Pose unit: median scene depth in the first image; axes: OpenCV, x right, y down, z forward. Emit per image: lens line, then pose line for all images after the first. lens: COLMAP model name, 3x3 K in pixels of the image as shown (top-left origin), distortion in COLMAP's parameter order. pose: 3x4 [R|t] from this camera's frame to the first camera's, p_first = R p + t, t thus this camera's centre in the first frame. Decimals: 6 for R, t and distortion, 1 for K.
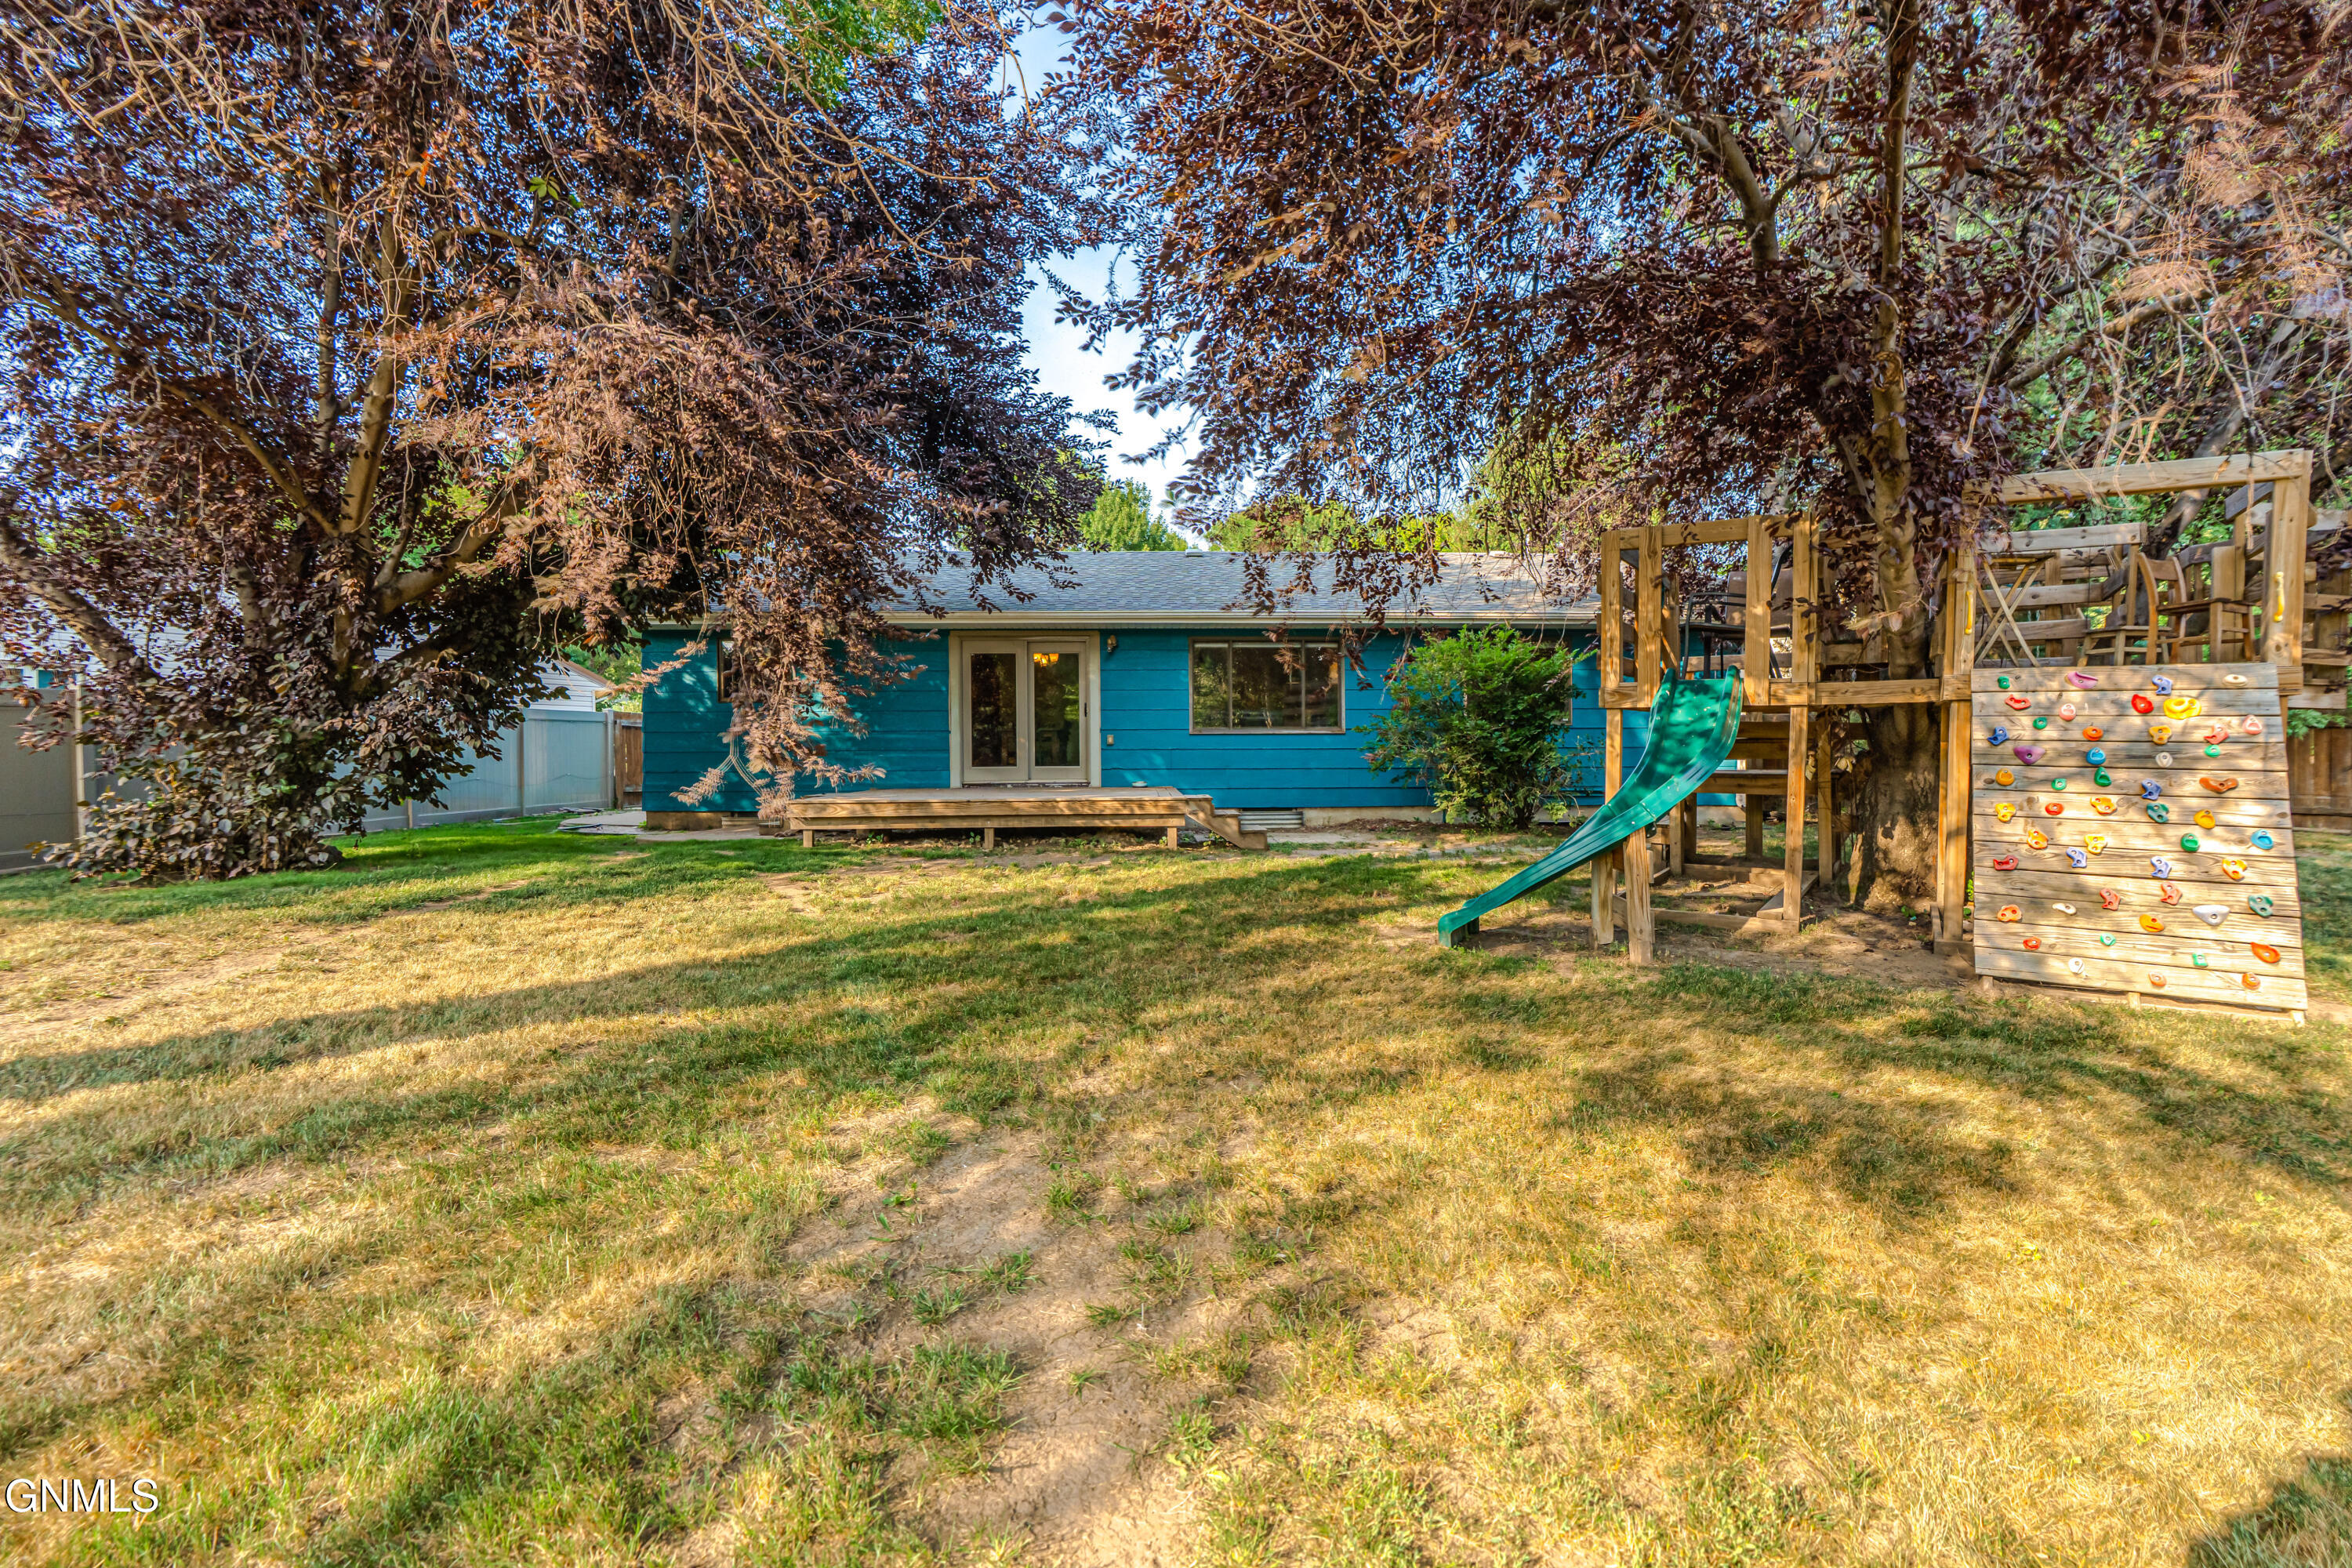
lens RADIAL K [[1069.3, 0, 1178.2], [0, 1069.3, 767.7], [0, 0, 1]] dist [-0.000136, 0.001733]
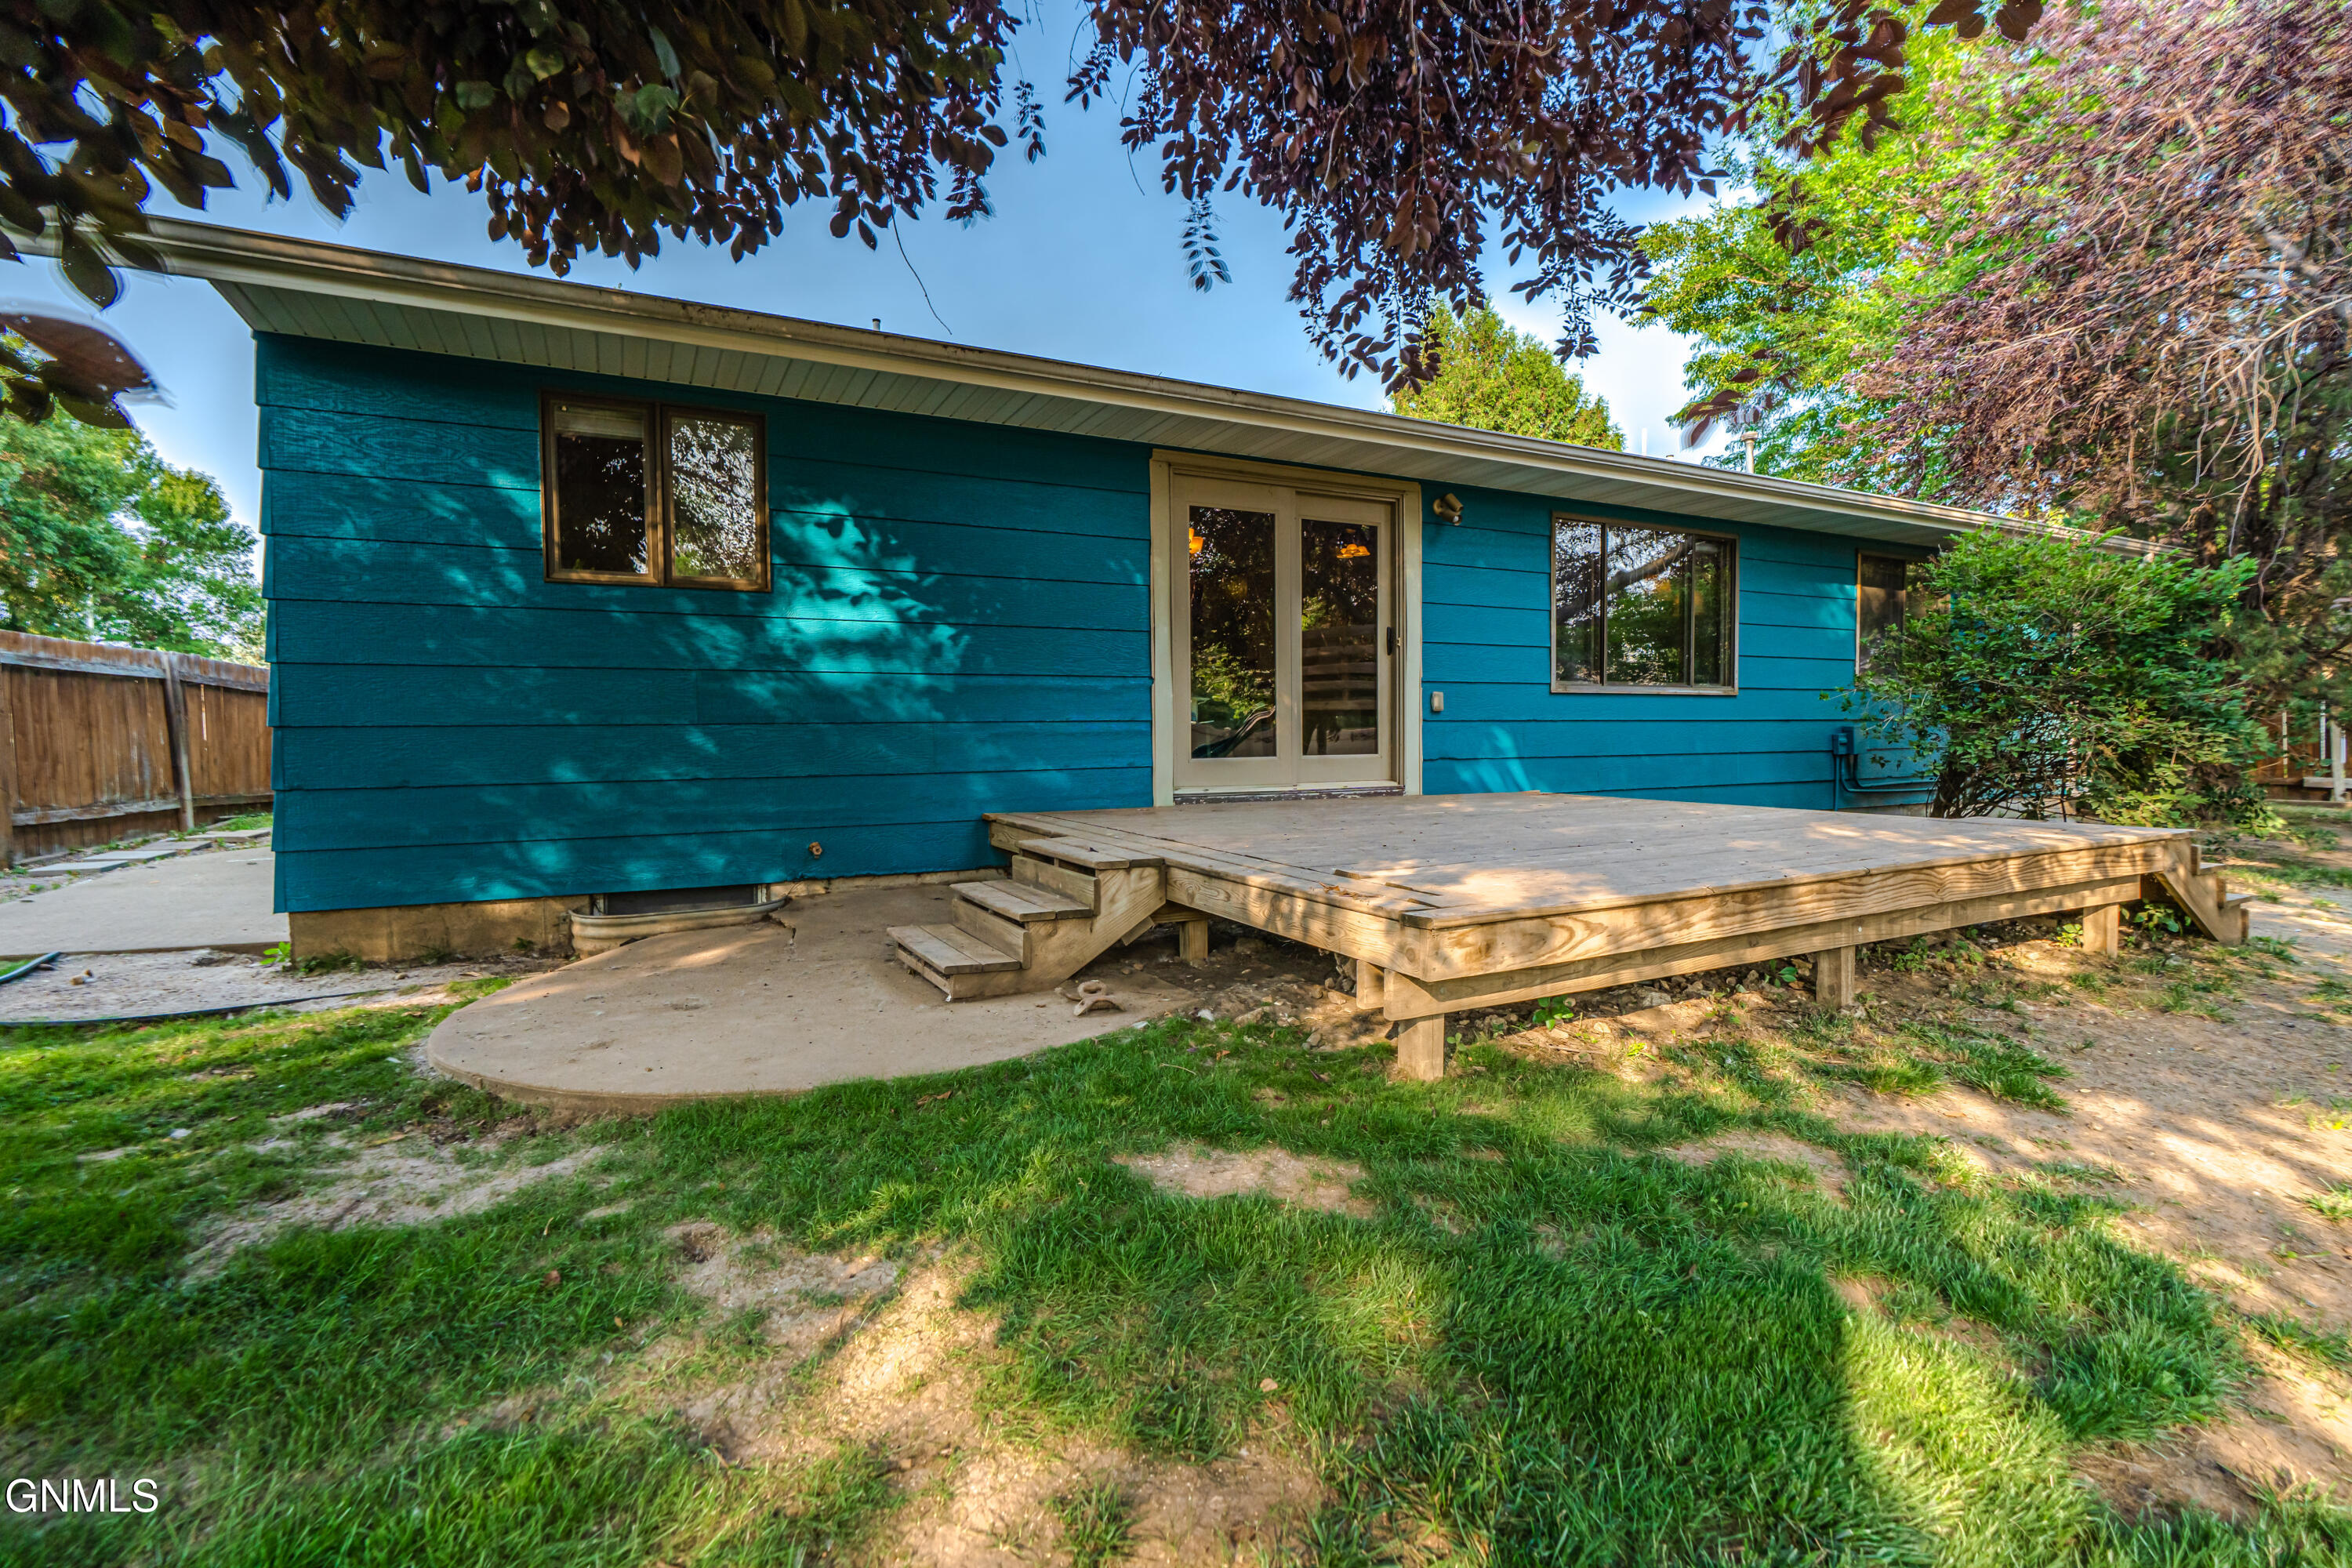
lens RADIAL K [[1069.3, 0, 1178.2], [0, 1069.3, 767.7], [0, 0, 1]] dist [-0.000136, 0.001733]
pose [[0.896970, -0.019617, 0.441656, -0.461151], [0.010056, 0.999662, 0.023981, -0.009439], [-0.441977, -0.017069, 0.896864, 0.695631]]
